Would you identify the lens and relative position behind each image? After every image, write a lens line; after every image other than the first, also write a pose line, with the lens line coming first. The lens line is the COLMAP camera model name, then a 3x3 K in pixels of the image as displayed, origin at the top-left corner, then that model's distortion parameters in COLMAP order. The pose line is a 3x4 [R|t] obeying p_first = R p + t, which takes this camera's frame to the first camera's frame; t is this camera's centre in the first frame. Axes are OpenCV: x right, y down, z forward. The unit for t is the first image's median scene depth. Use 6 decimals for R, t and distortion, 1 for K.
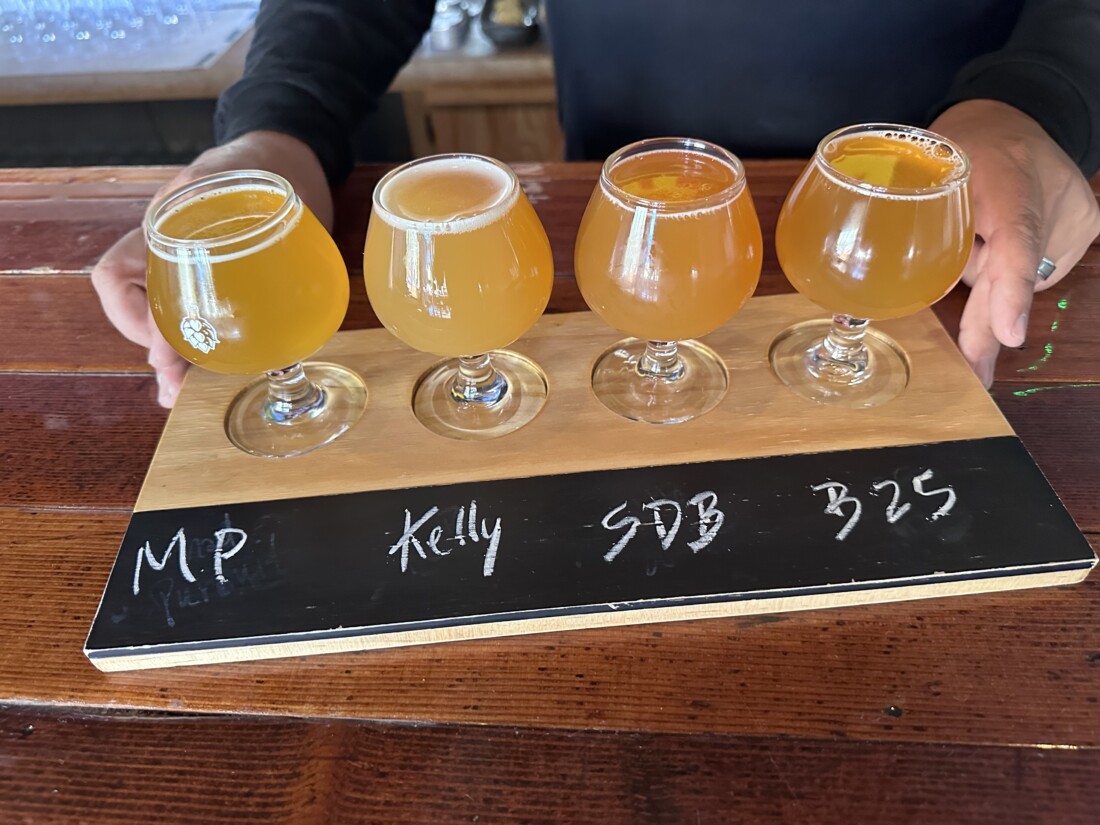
lens RADIAL K [[758.4, 0, 551.2], [0, 758.4, 411.4], [0, 0, 1]] dist [-0.016003, -0.003760]
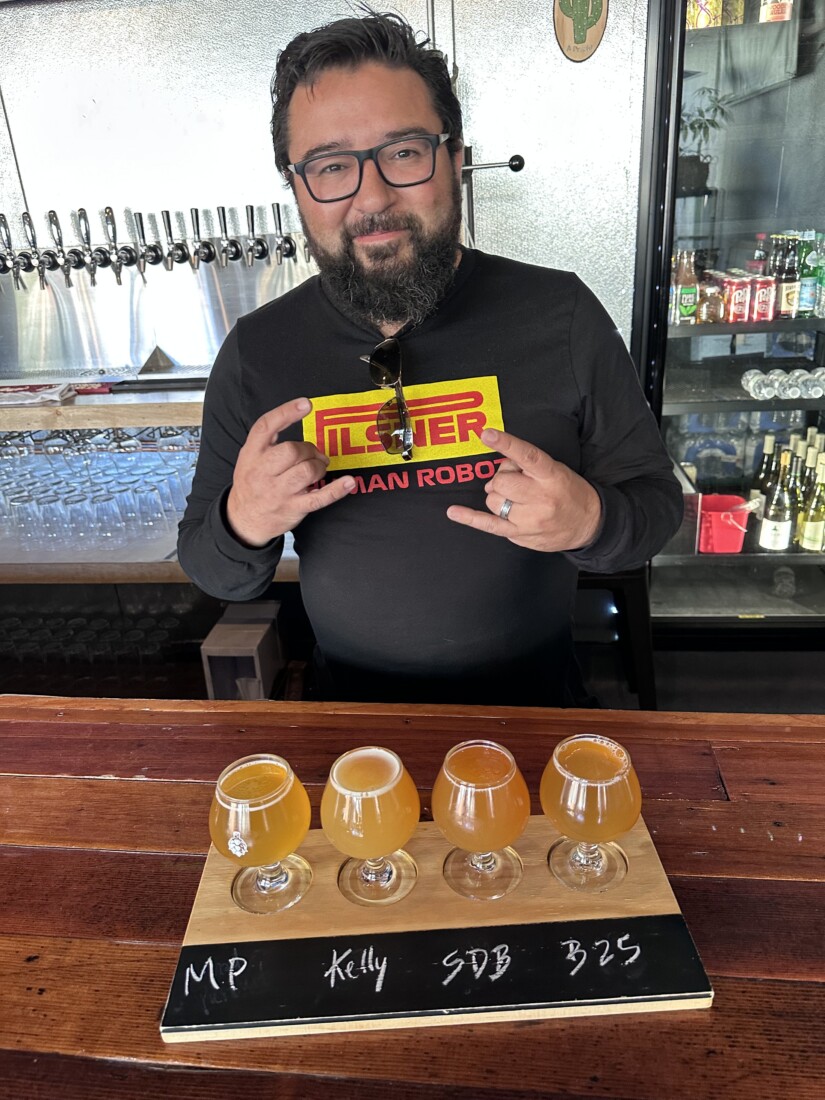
lens RADIAL K [[758.4, 0, 411.7], [0, 758.4, 547.0], [0, 0, 1]] dist [-0.016003, -0.003760]
pose [[0.998772, 0.007509, -0.048962, 0.075330], [-0.024886, 0.930706, -0.364920, -0.115015], [0.042829, 0.365690, 0.929751, -1.044579]]
